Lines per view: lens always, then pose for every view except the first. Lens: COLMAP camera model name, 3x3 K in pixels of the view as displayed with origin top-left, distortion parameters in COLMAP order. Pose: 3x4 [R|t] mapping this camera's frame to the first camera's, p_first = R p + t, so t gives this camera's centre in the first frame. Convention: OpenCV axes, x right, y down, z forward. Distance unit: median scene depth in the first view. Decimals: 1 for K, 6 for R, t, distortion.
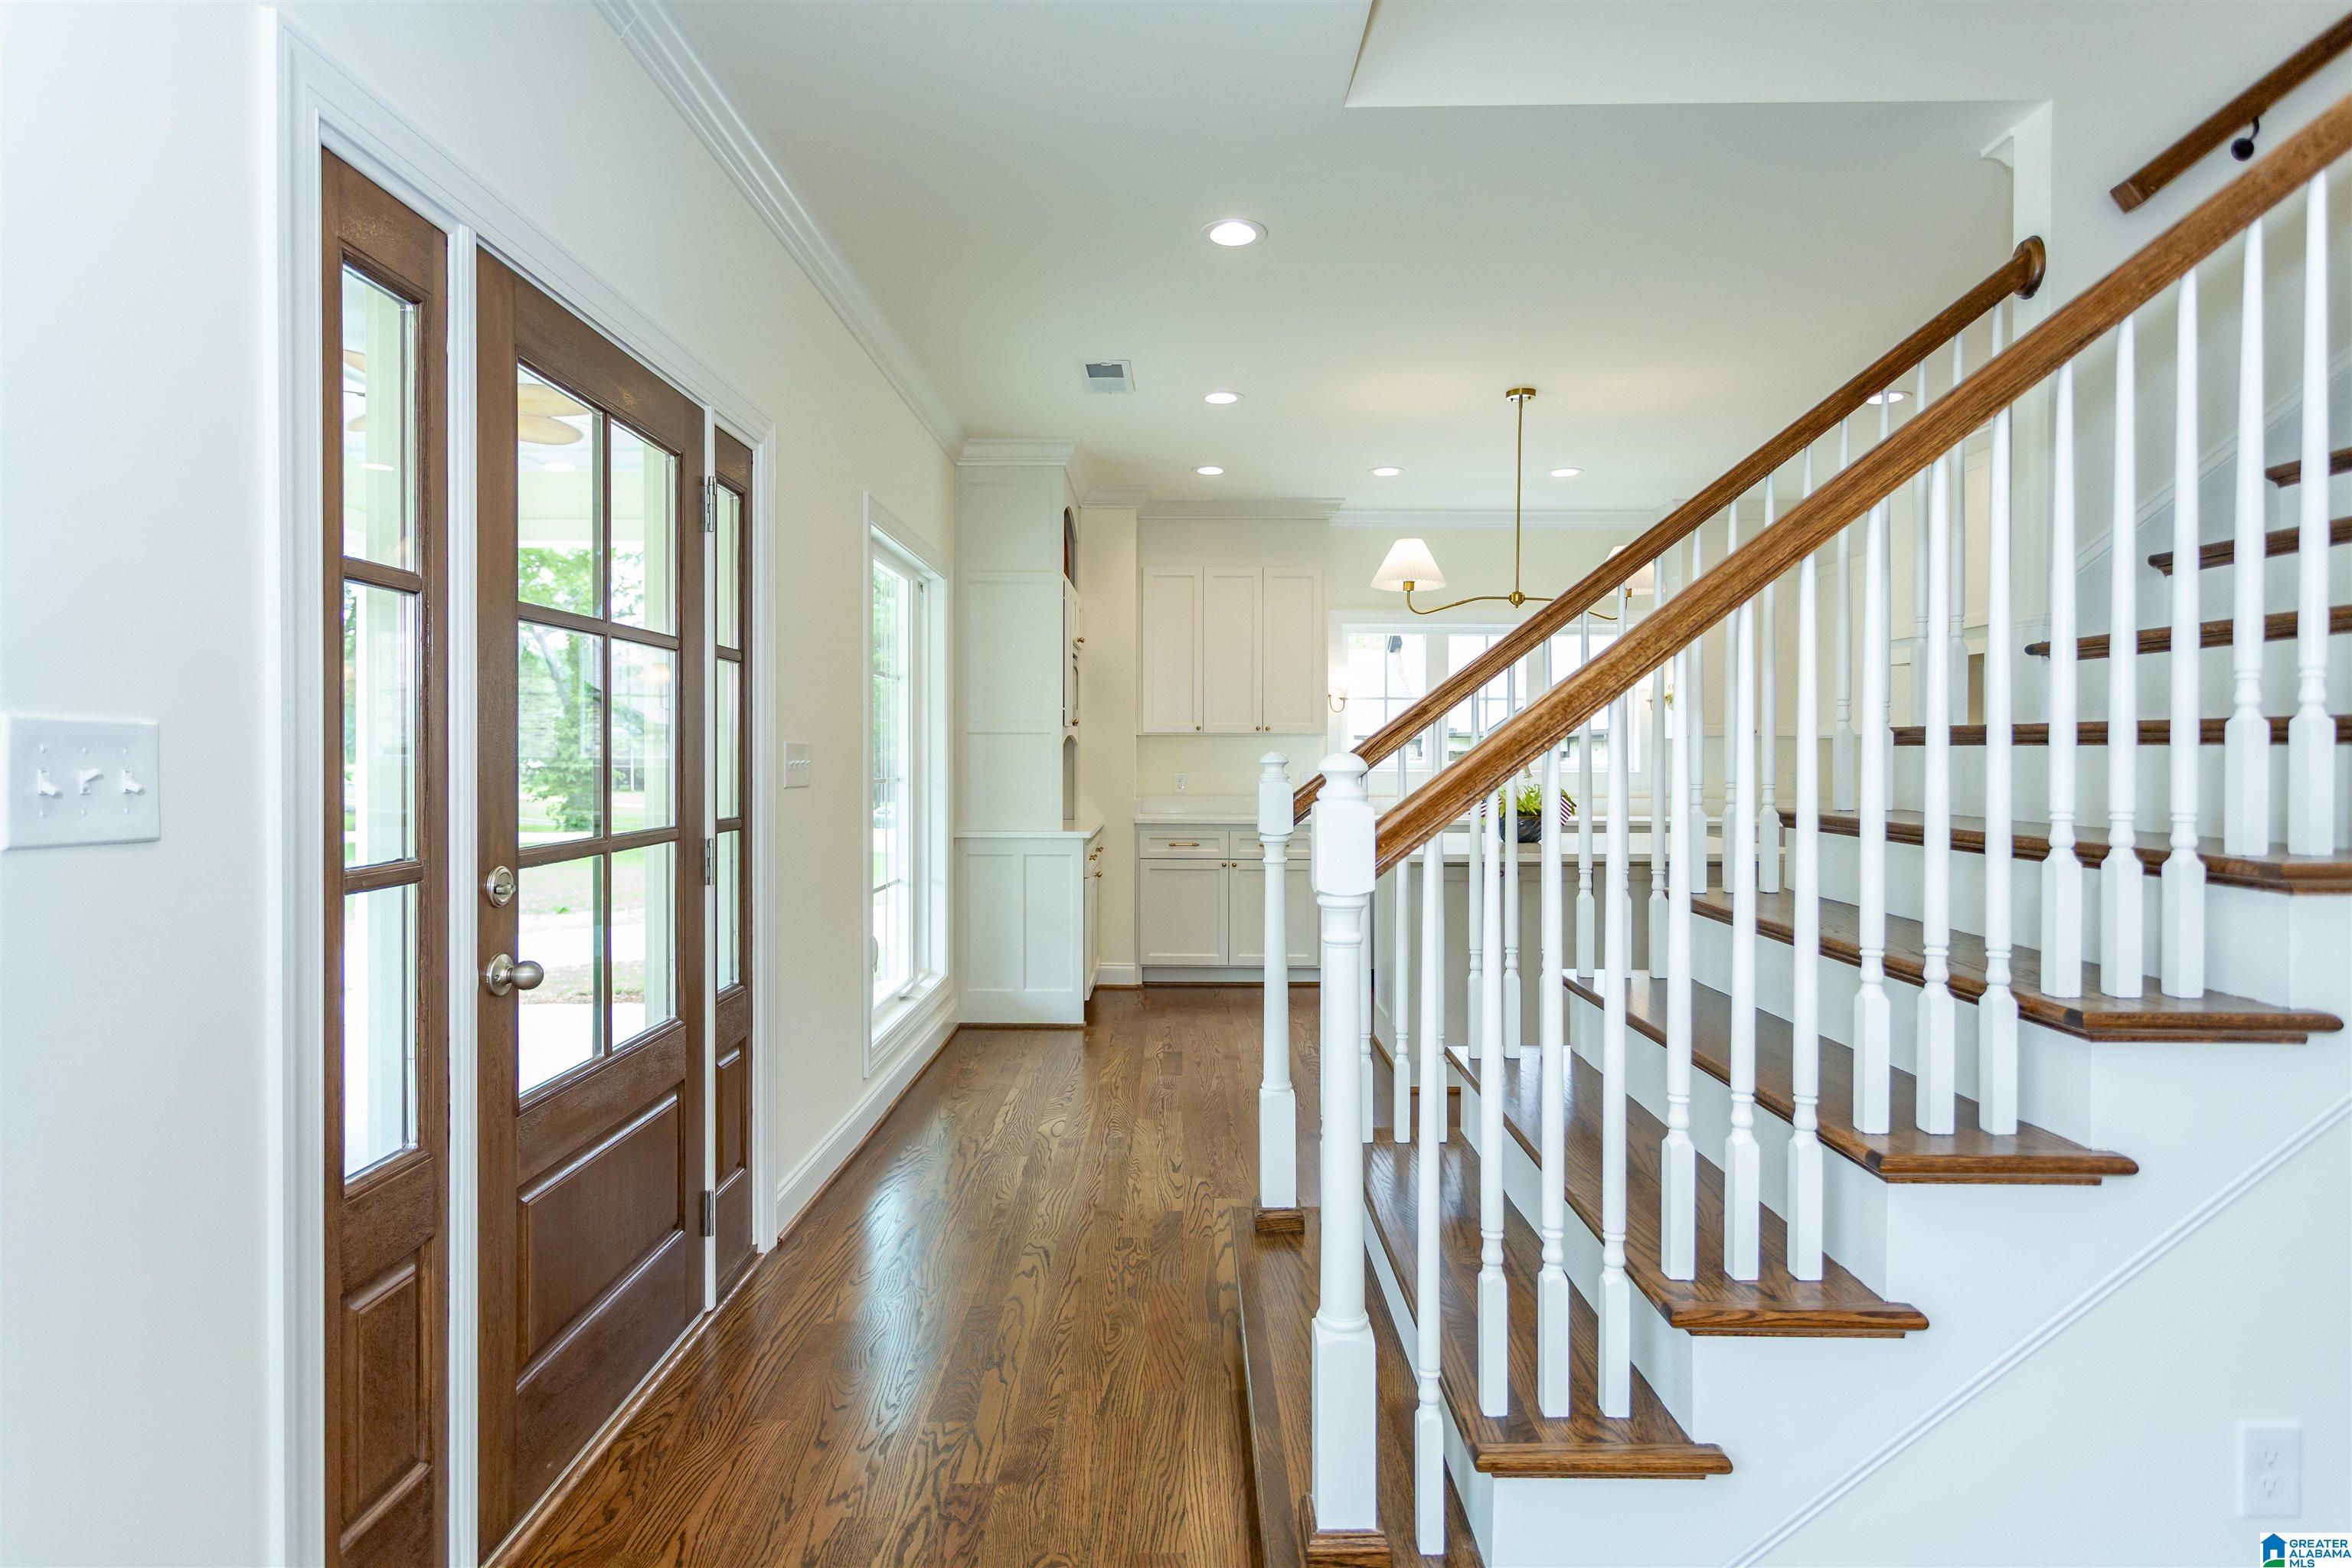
lens RADIAL K [[1248.1, 0, 1166.3], [0, 1248.1, 762.8], [0, 0, 1]] dist [0.003014, 0.001065]
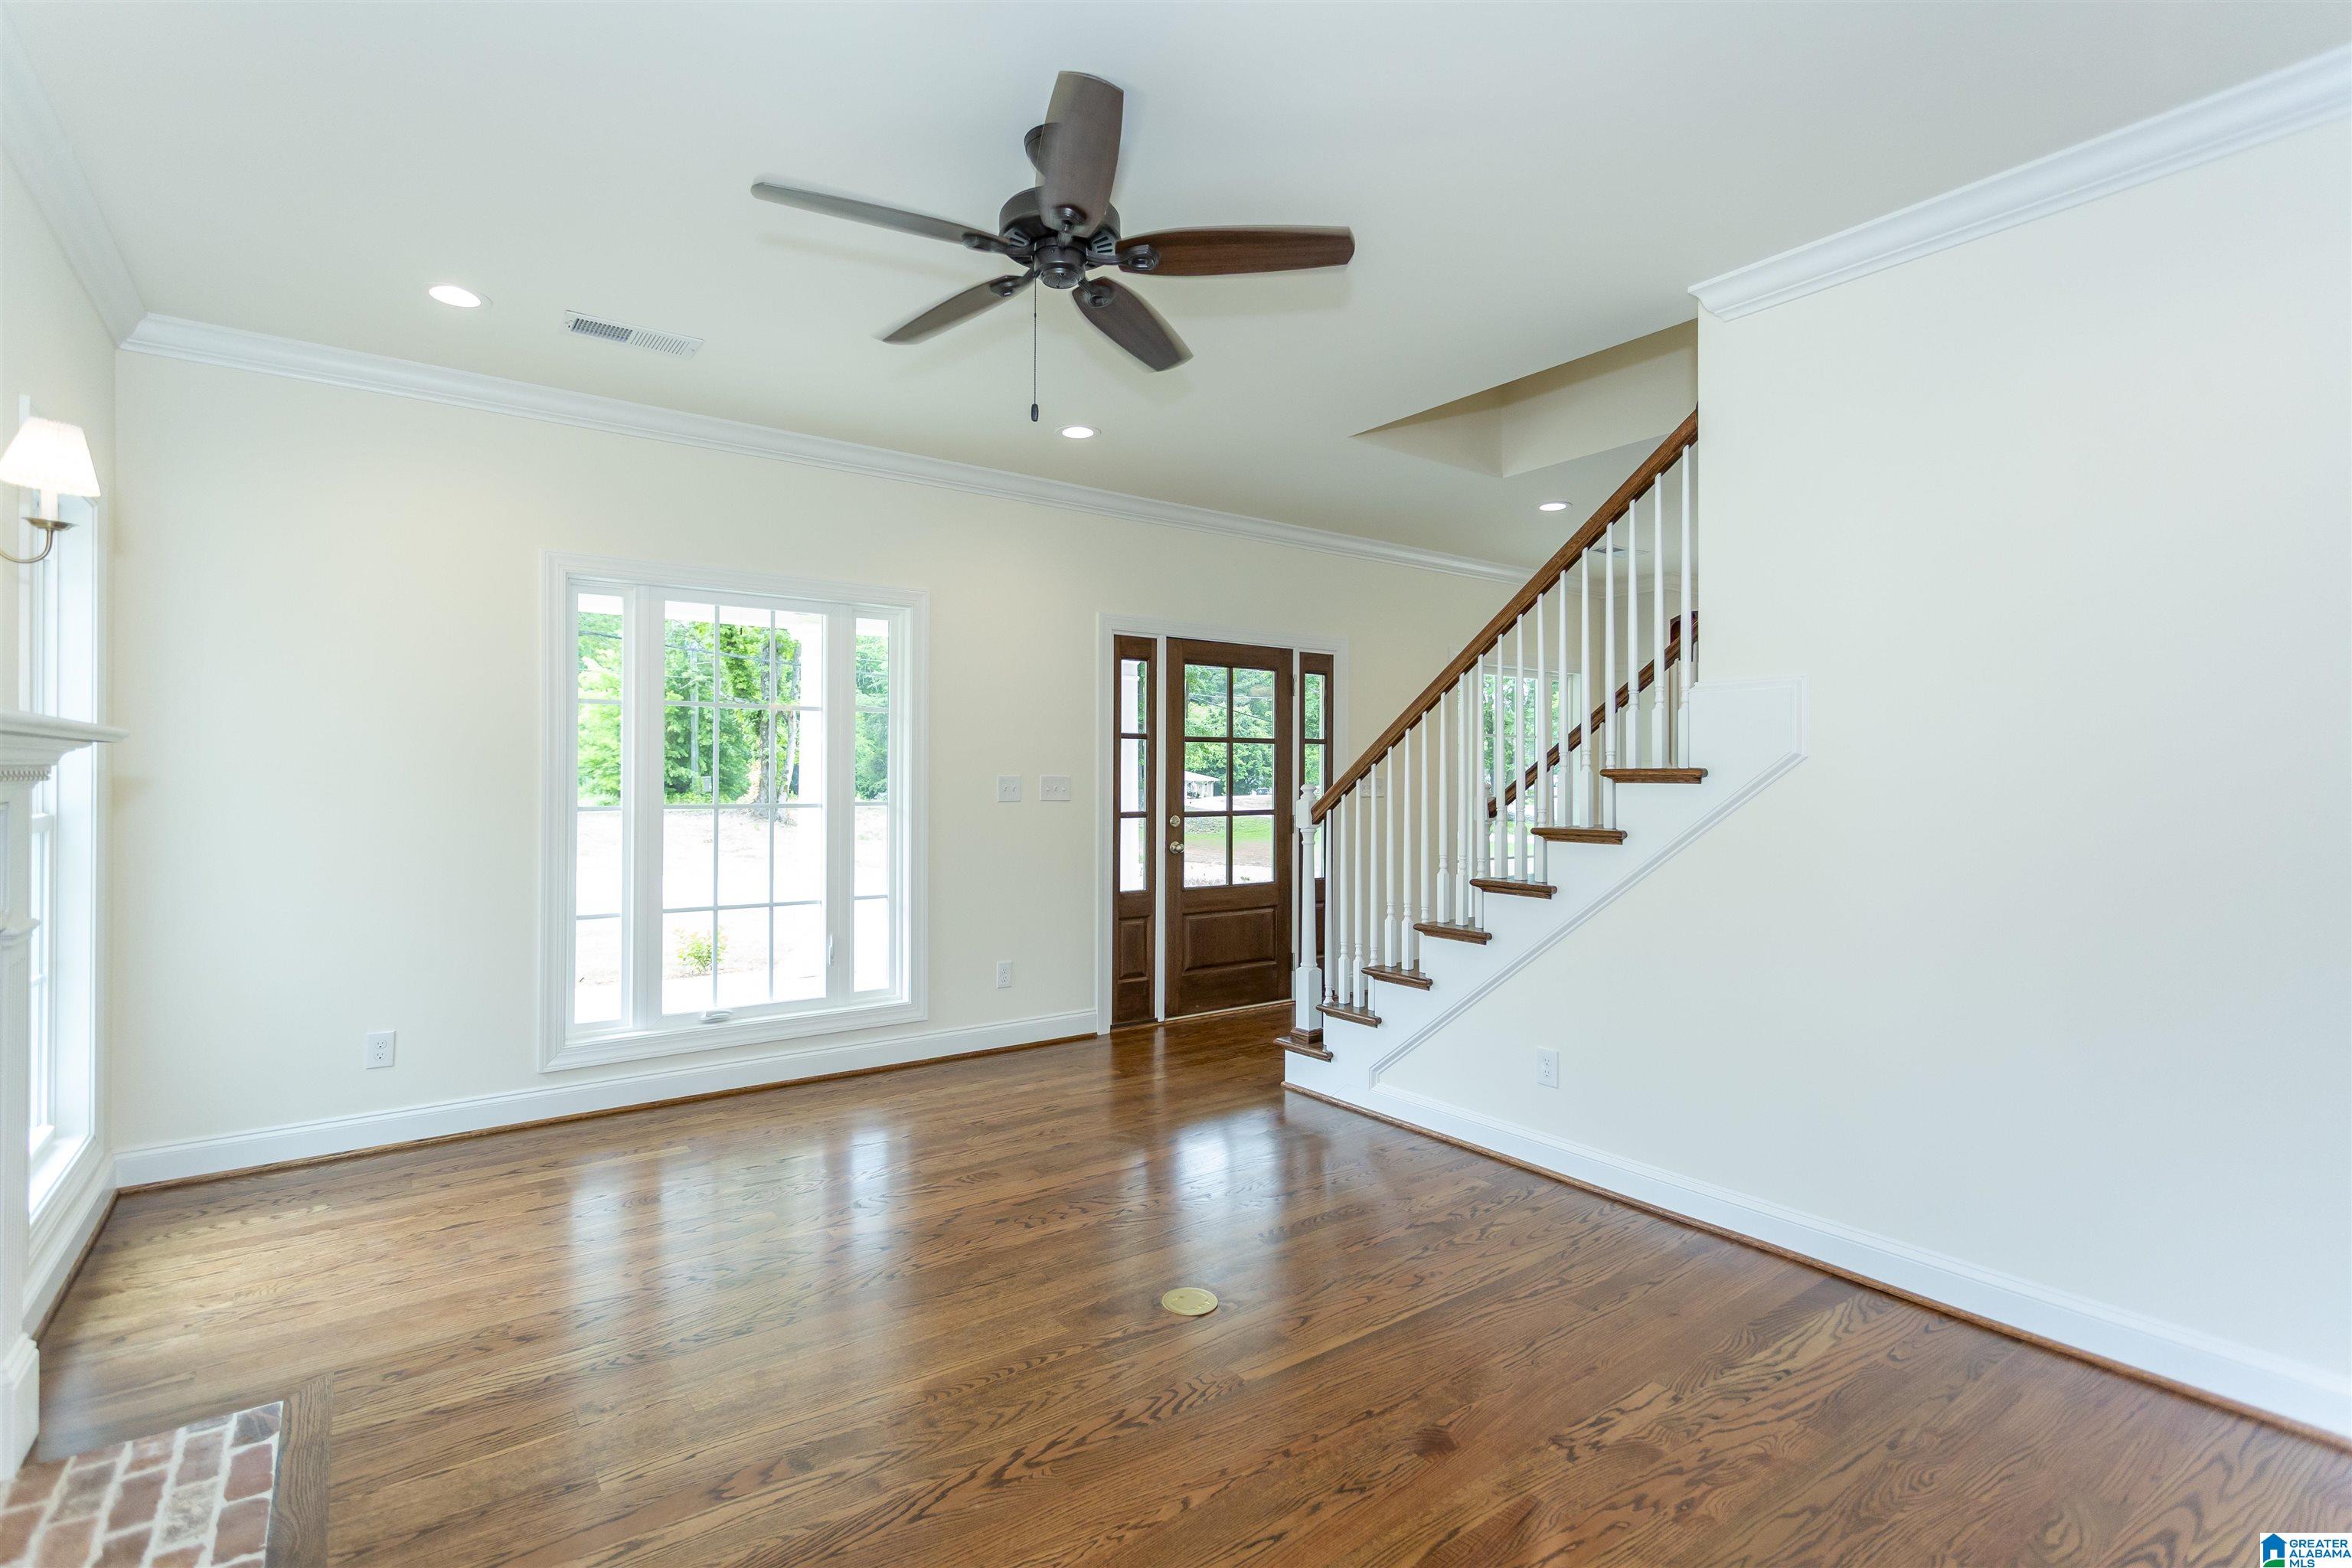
lens RADIAL K [[1114.7, 0, 1156.1], [0, 1114.7, 770.9], [0, 0, 1]] dist [0.003931, 0.001121]
pose [[0.594550, -0.003151, -0.804053, 1.332389], [-0.006645, 0.999939, -0.008833, -0.008187], [0.804031, 0.010594, 0.594492, -0.599049]]
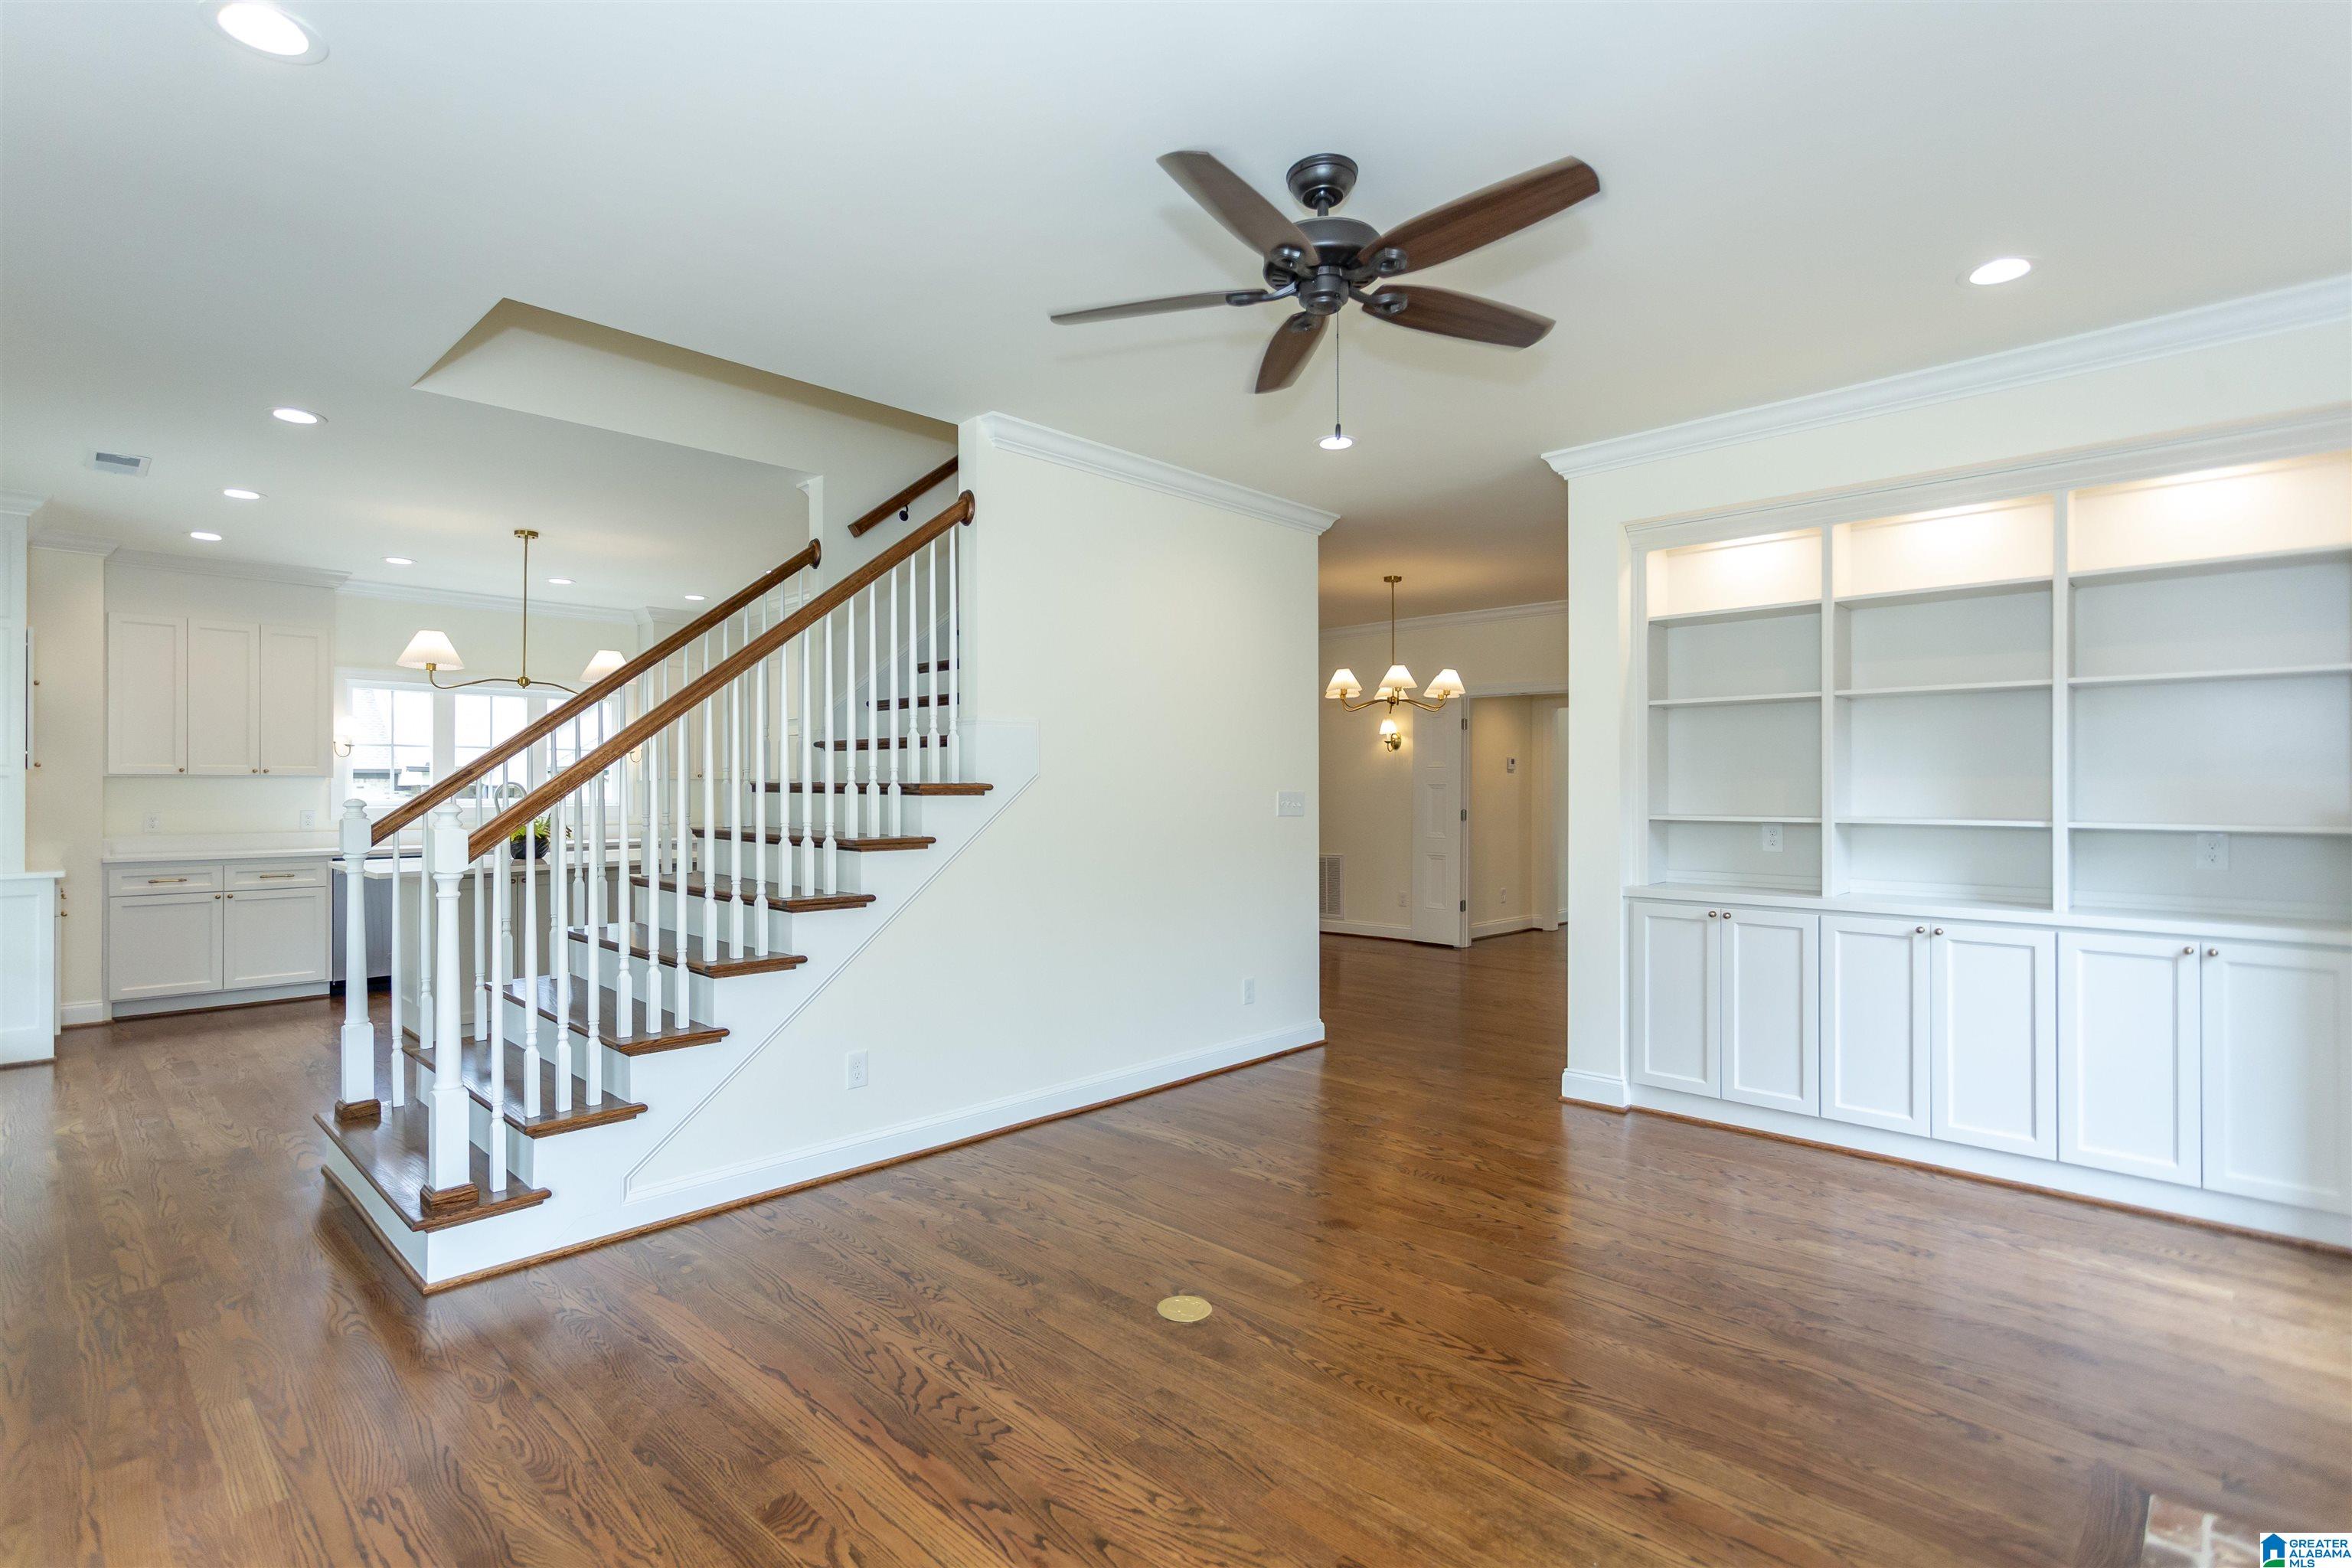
lens RADIAL K [[1109.0, 0, 1182.4], [0, 1109.0, 791.2], [0, 0, 1]] dist [0.000790, 0.000239]
pose [[0.680819, -0.004567, 0.732437, -0.220879], [0.005953, 0.999982, 0.000701, -0.013827], [-0.732427, 0.003883, 0.680834, -0.664289]]
